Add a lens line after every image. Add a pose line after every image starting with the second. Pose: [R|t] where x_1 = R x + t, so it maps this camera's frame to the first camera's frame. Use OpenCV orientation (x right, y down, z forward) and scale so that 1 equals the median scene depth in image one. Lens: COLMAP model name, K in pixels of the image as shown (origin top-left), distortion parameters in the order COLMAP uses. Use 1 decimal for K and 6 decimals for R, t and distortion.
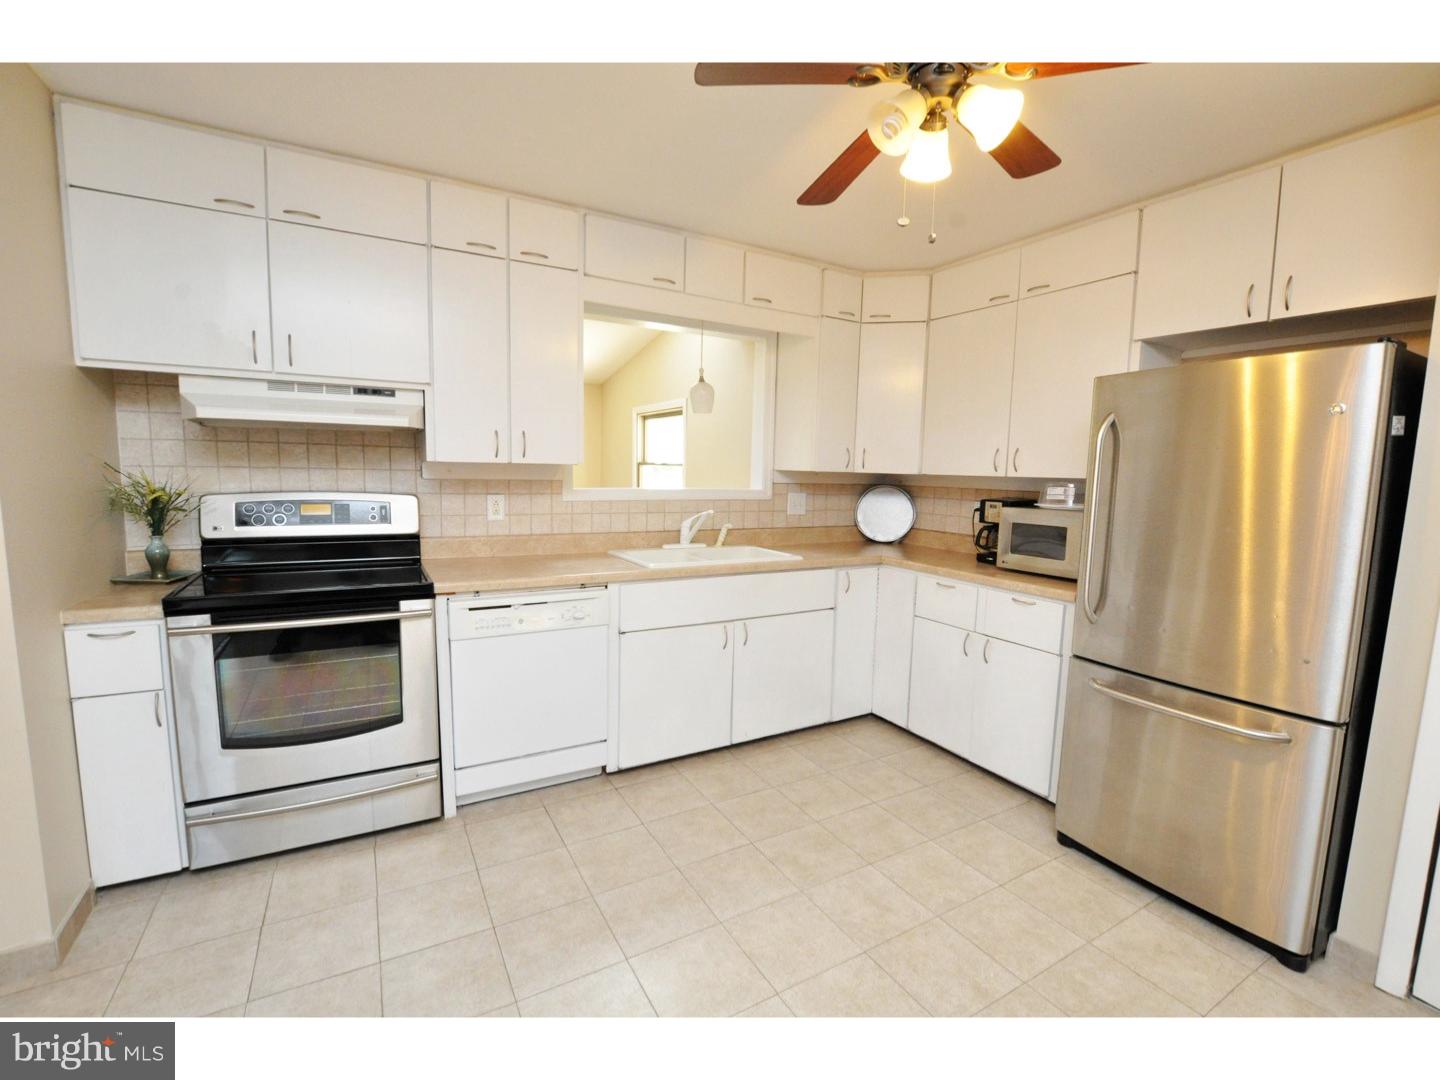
lens RADIAL K [[632.1, 0, 724.9], [0, 632.1, 543.2], [0, 0, 1]] dist [-0.040806, 0.009311]
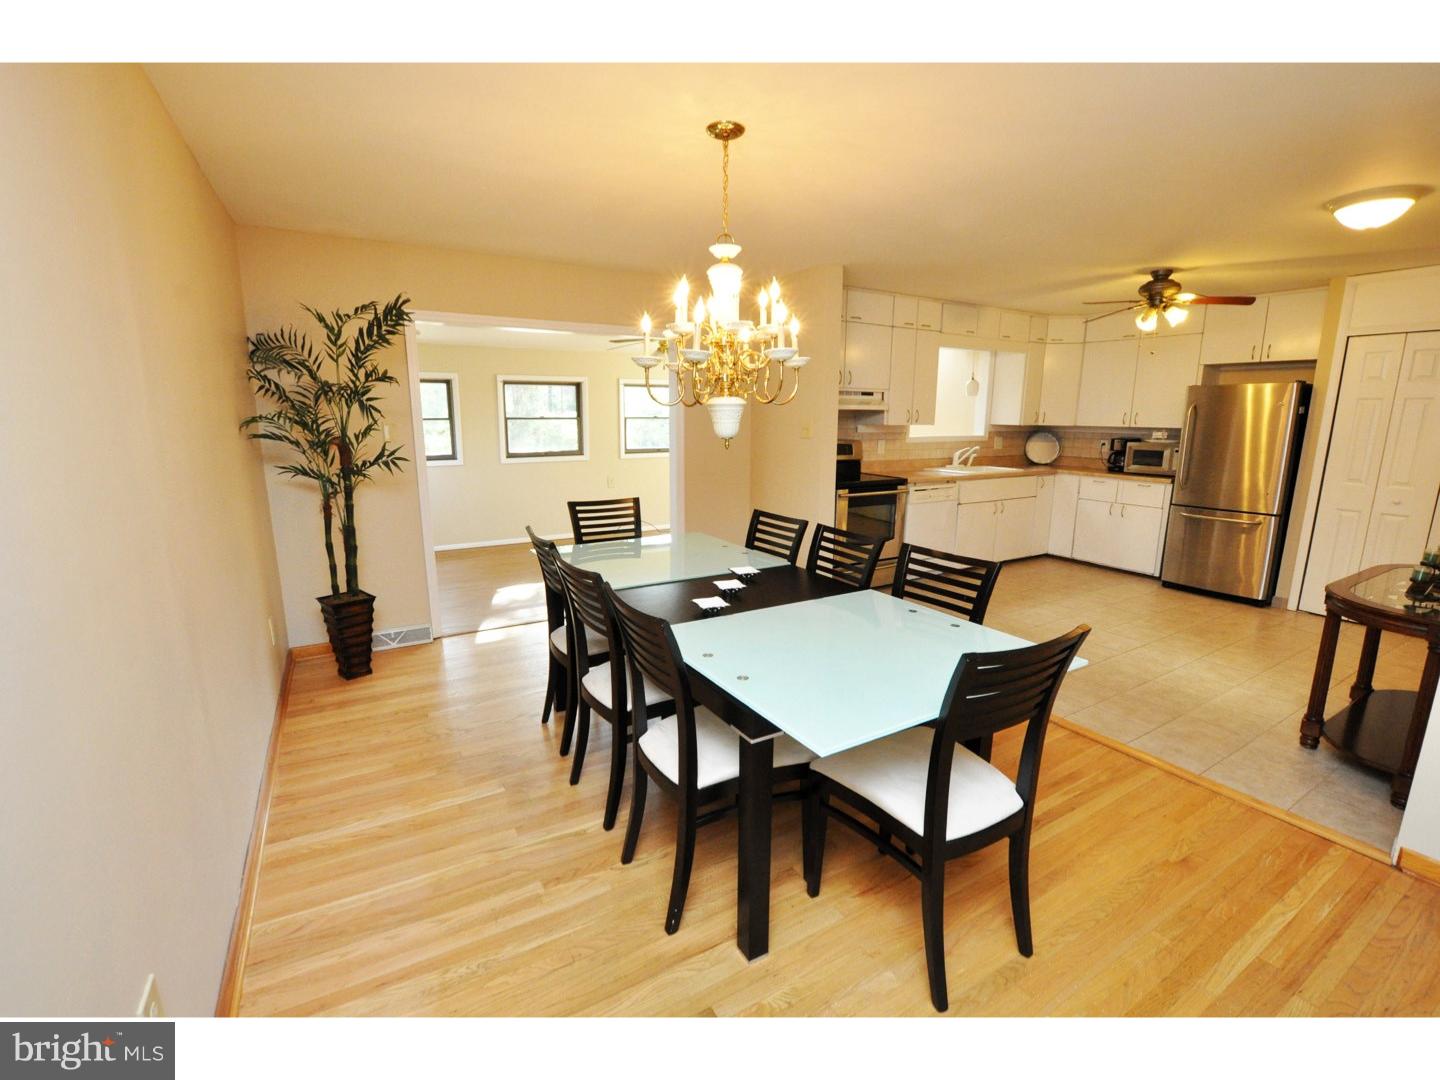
lens RADIAL K [[642.0, 0, 727.9], [0, 642.0, 541.5], [0, 0, 1]] dist [-0.022867, 0.000513]
pose [[0.999539, -0.022636, 0.020256, -1.033310], [0.020920, 0.996477, 0.081219, 0.077914], [-0.022024, -0.080758, 0.996490, -1.202587]]
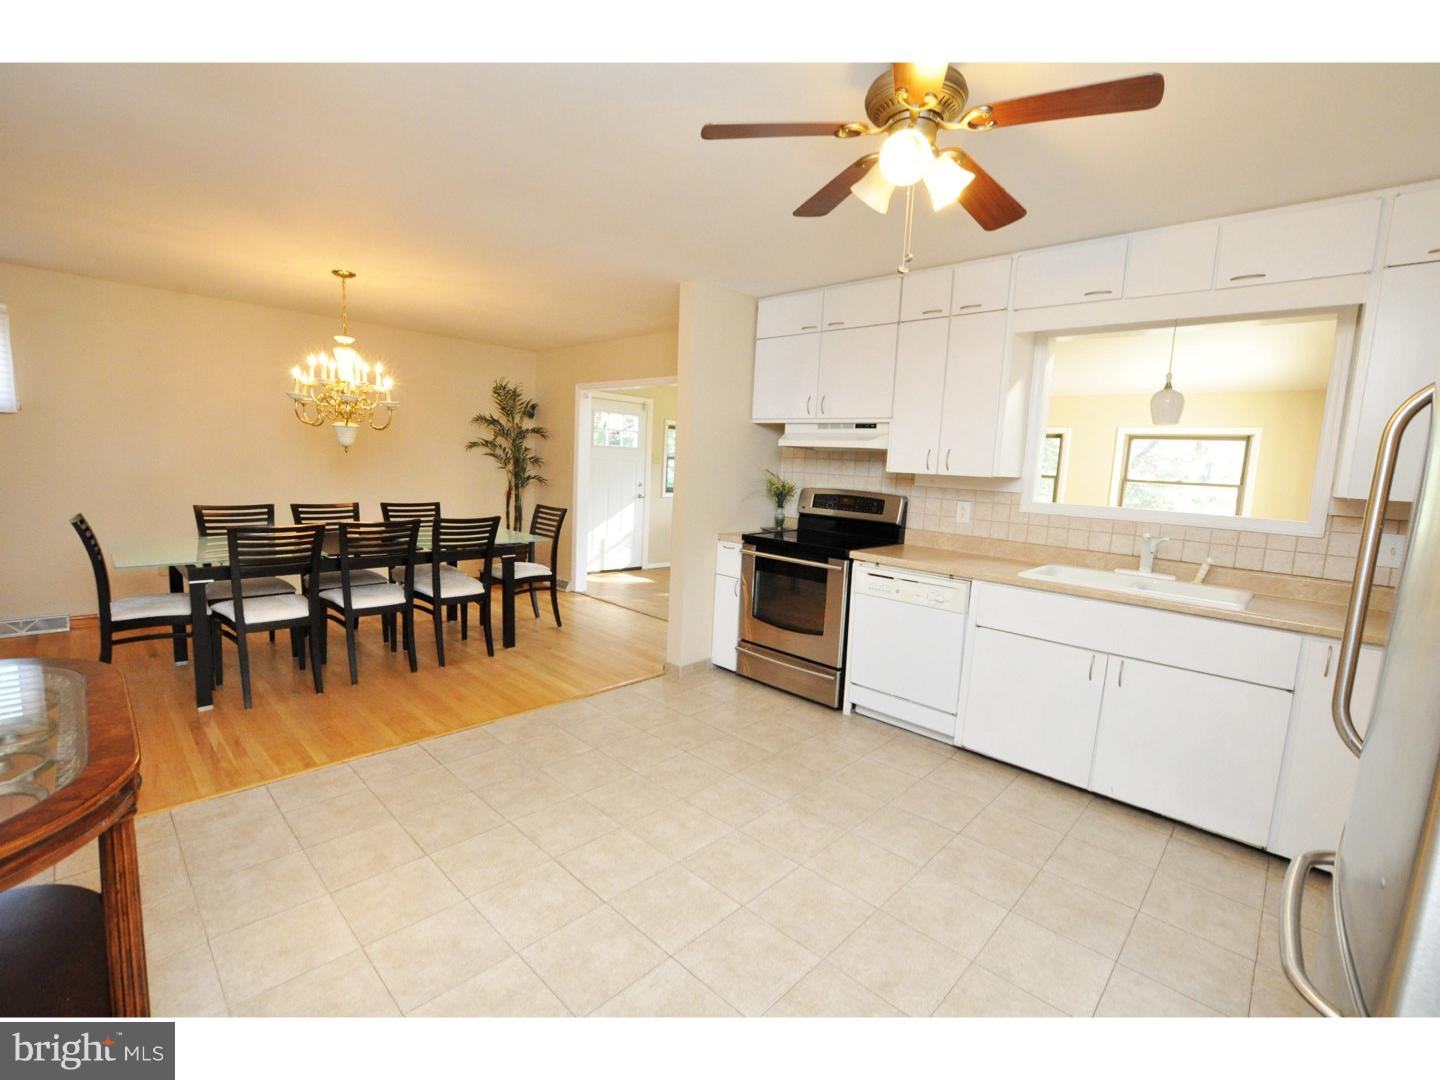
lens RADIAL K [[642.0, 0, 727.9], [0, 642.0, 541.5], [0, 0, 1]] dist [-0.022867, 0.000513]
pose [[0.286452, 0.106494, -0.952158, 0.803515], [-0.153825, 0.986023, 0.064004, -0.010914], [0.945666, 0.128132, 0.298829, 0.227964]]
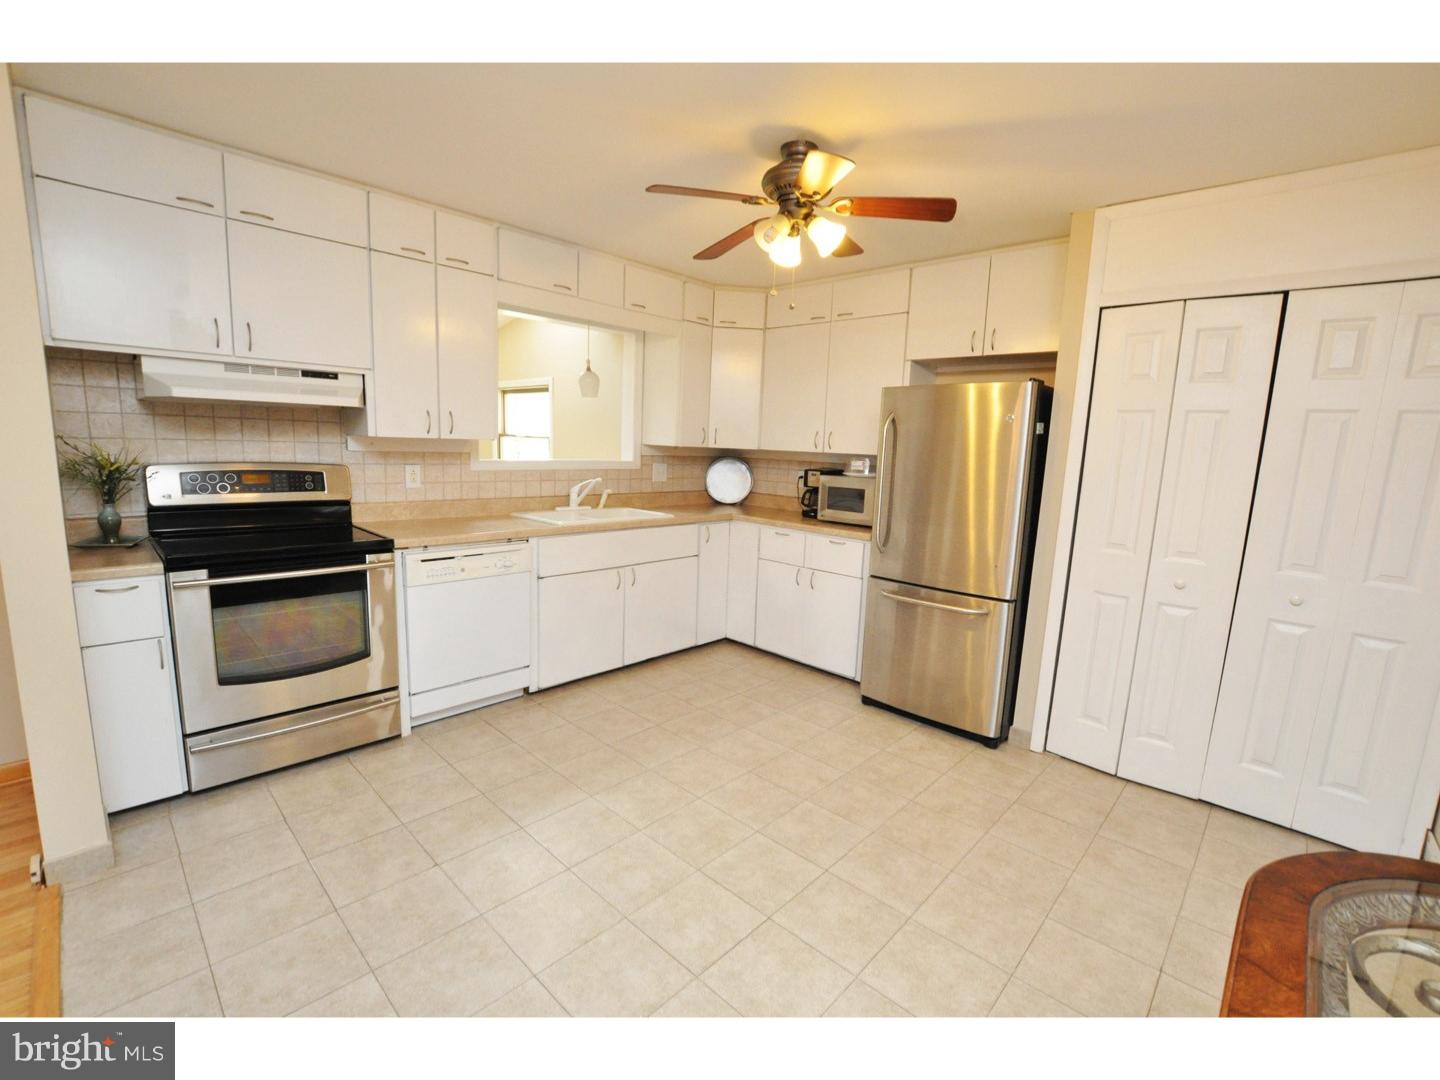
lens RADIAL K [[632.1, 0, 724.9], [0, 632.1, 543.2], [0, 0, 1]] dist [-0.040806, 0.009311]
pose [[0.957335, -0.031340, 0.287276, -0.175627], [0.017021, 0.998491, 0.052210, 0.016518], [-0.288479, -0.045093, 0.956424, -0.289461]]
